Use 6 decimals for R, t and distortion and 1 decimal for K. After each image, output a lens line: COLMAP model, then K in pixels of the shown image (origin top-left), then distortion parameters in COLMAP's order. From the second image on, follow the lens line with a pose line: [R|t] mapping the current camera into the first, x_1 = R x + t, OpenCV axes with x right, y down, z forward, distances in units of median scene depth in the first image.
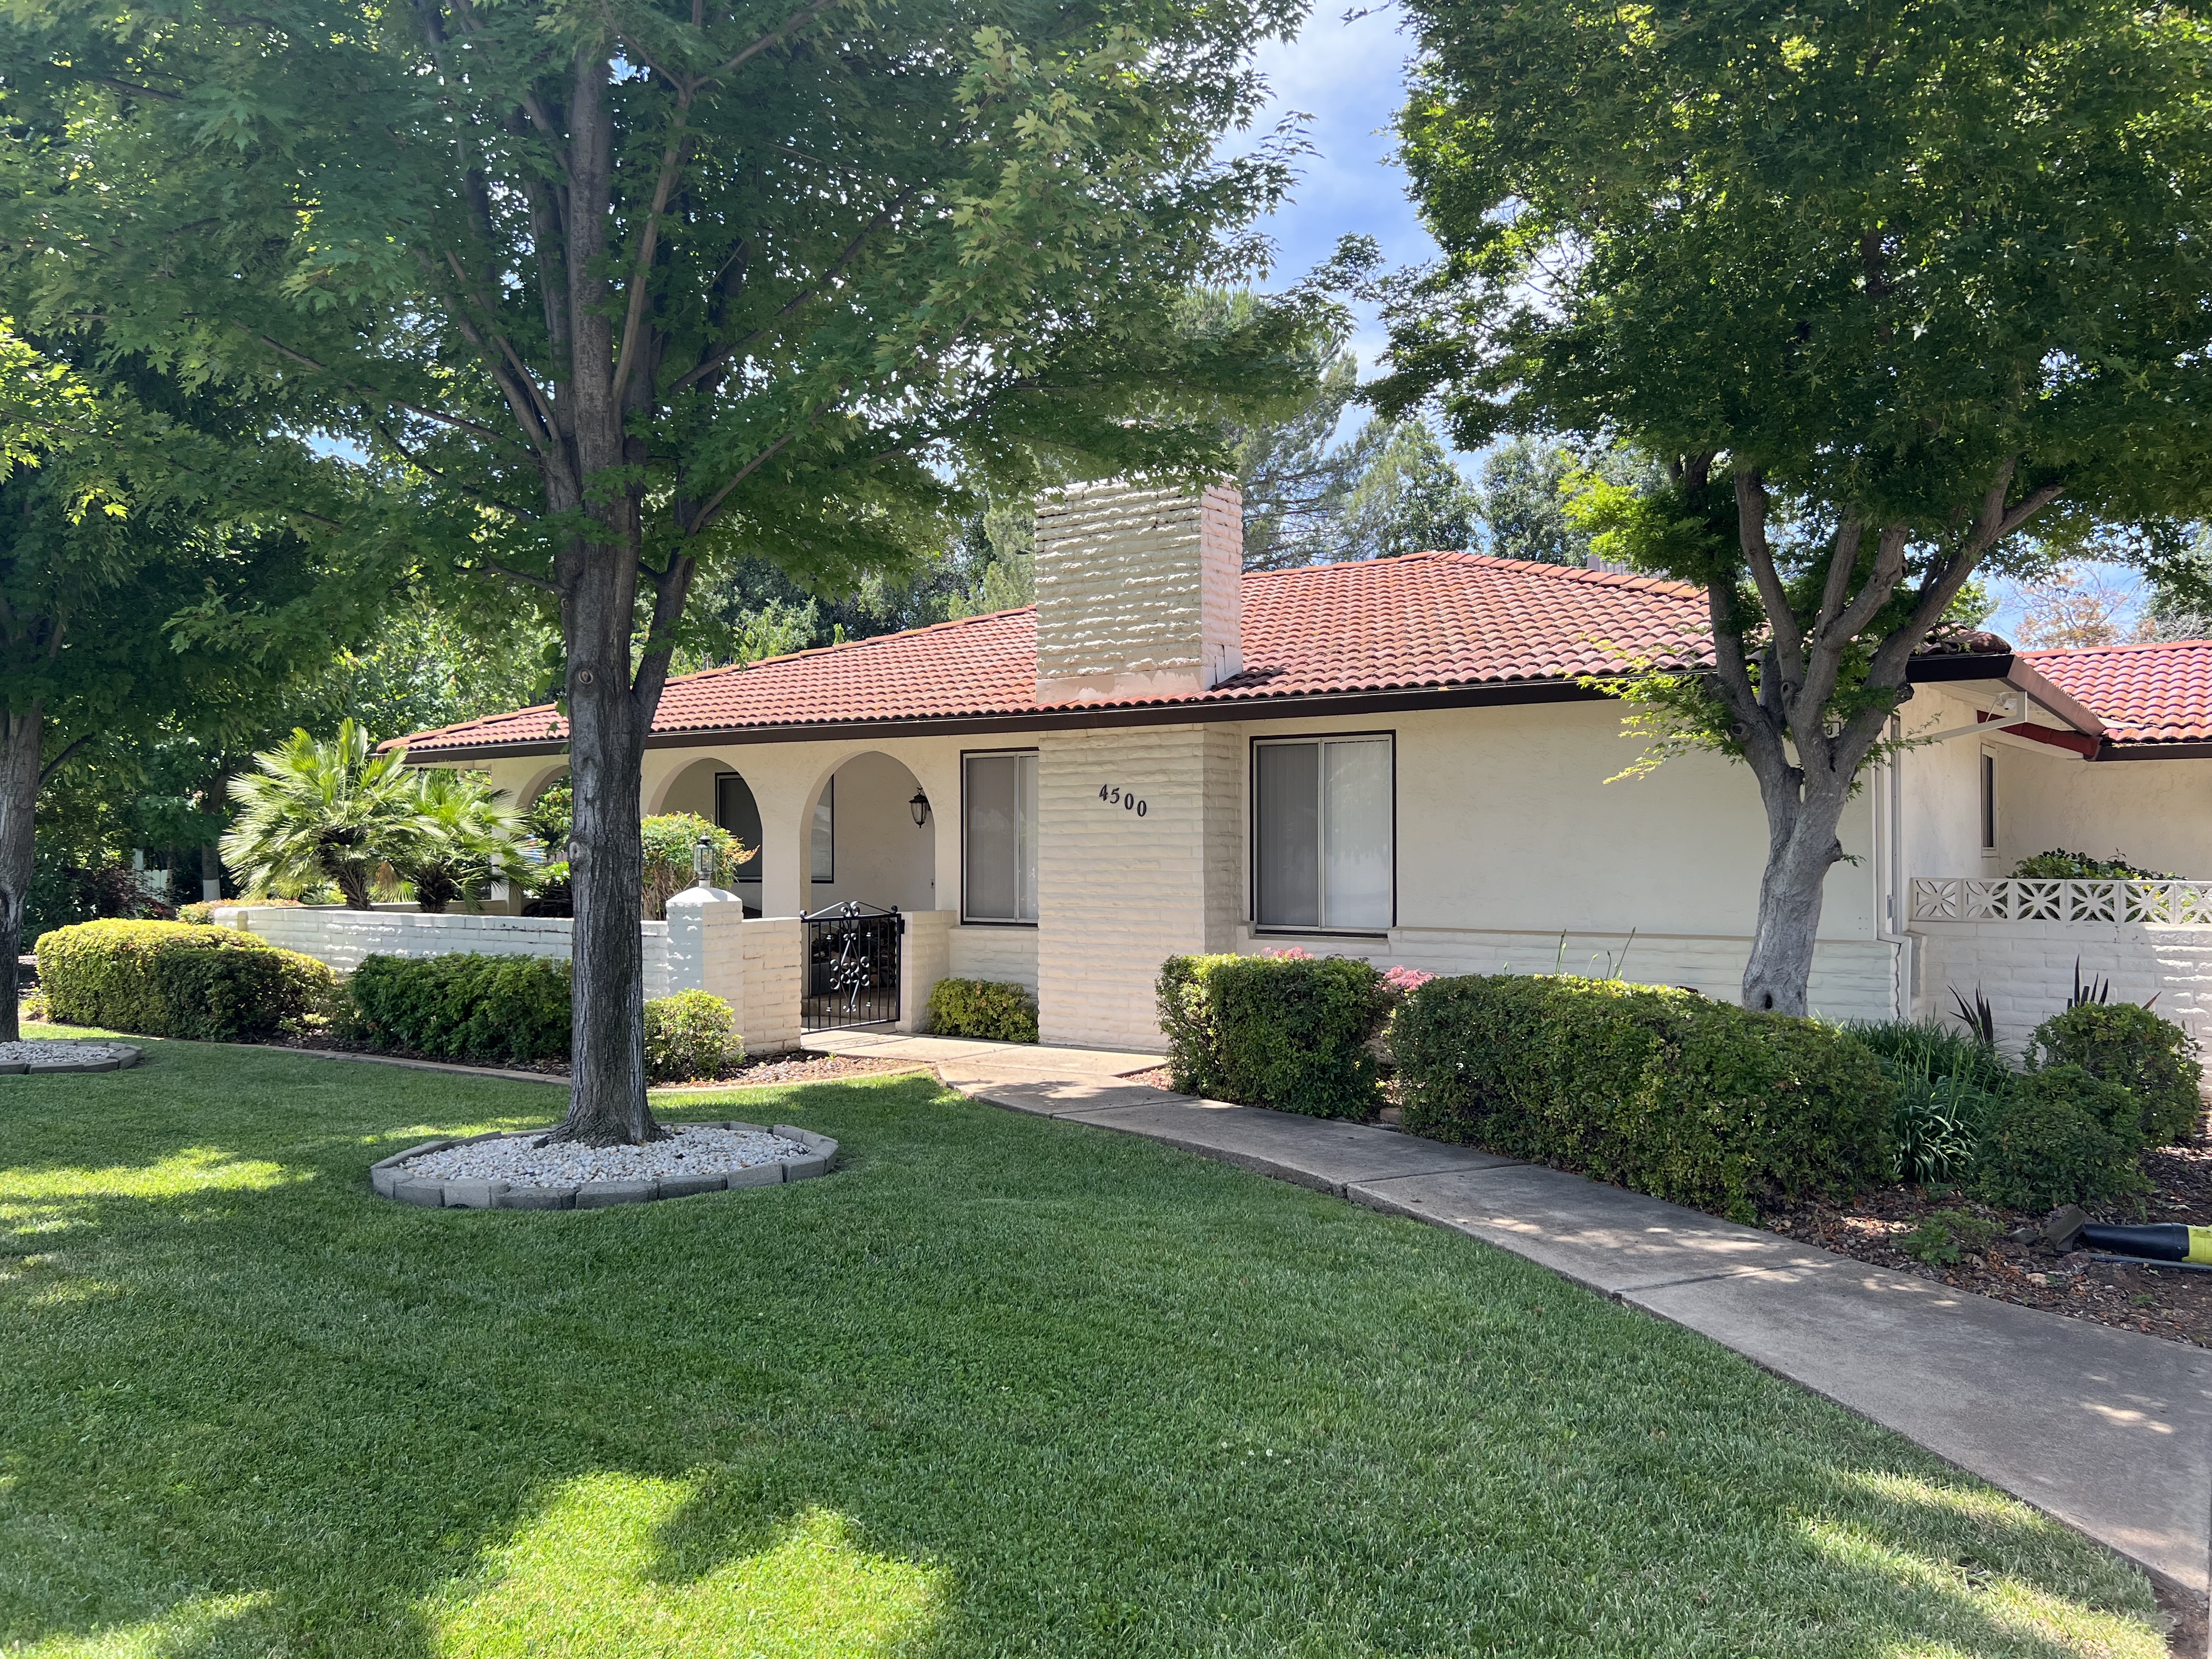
lens RADIAL K [[1667.8, 0, 1103.6], [0, 1667.8, 835.0], [0, 0, 1]] dist [0.055516, -0.045049]
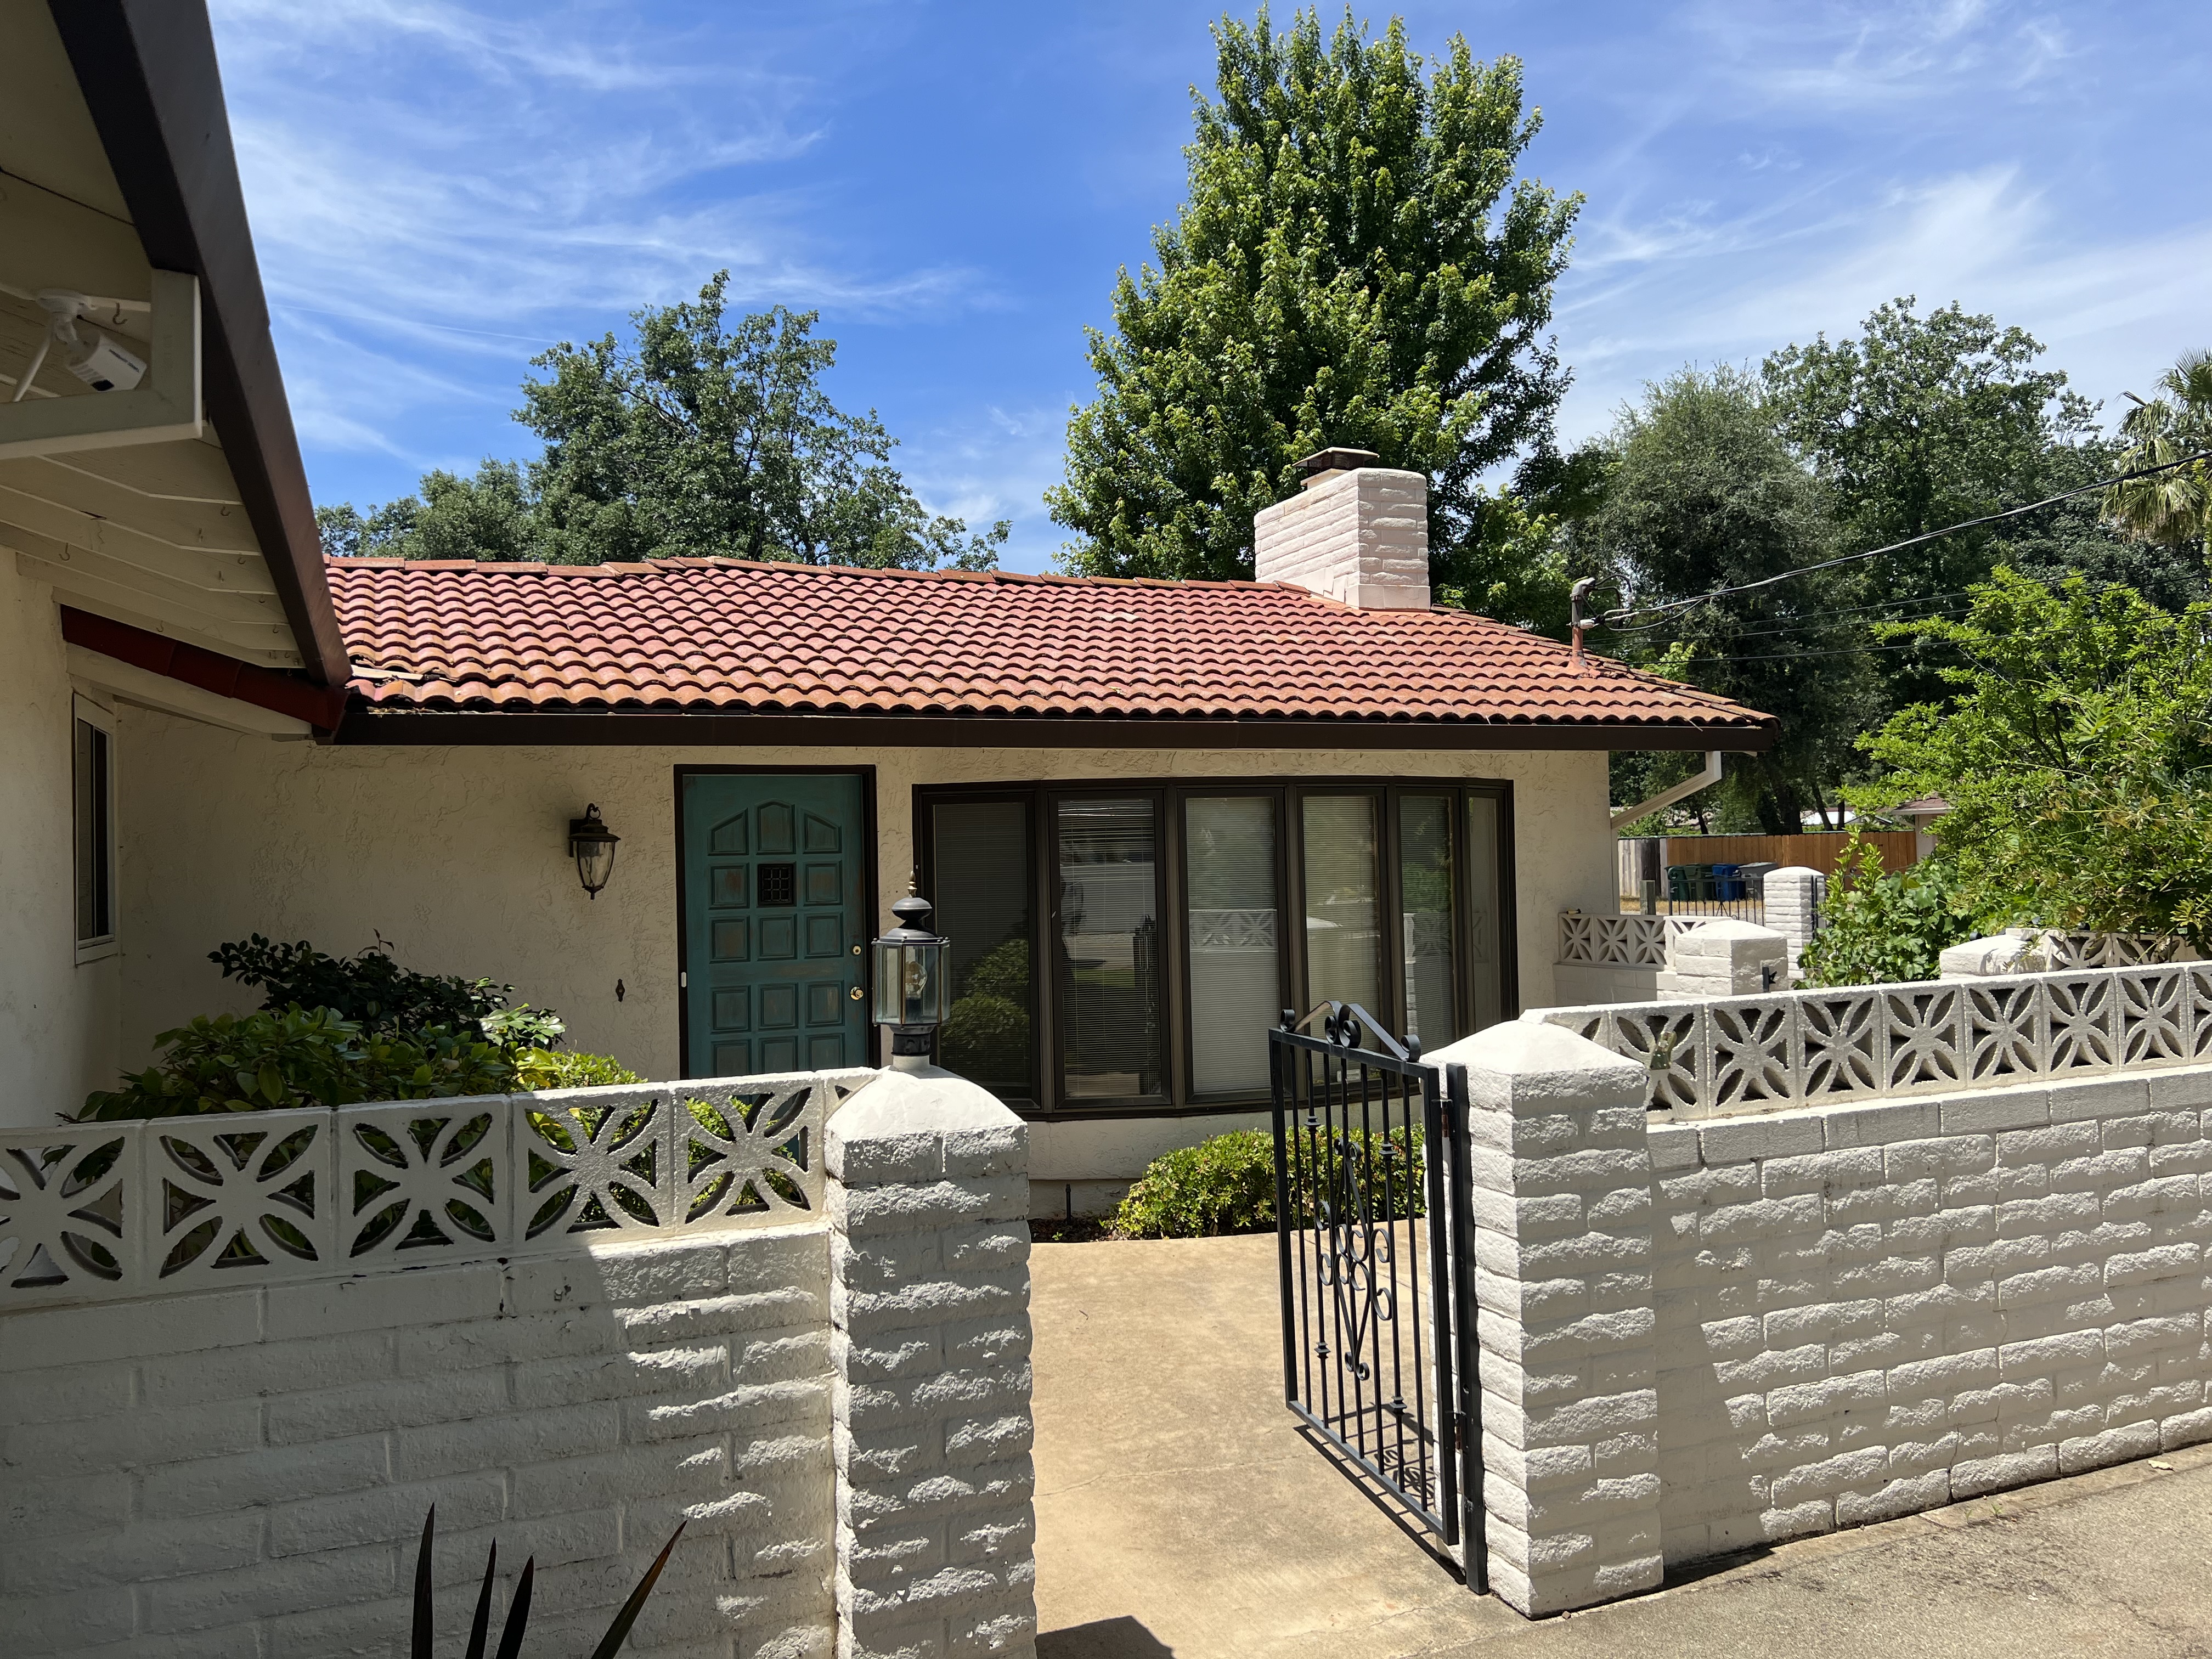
lens RADIAL K [[1667.8, 0, 1103.7], [0, 1667.8, 825.8], [0, 0, 1]] dist [0.055516, -0.045049]
pose [[0.538330, 0.001872, 0.842732, 0.401023], [0.021248, 0.999649, -0.015793, -0.013026], [-0.842466, 0.026408, 0.538101, 0.737594]]
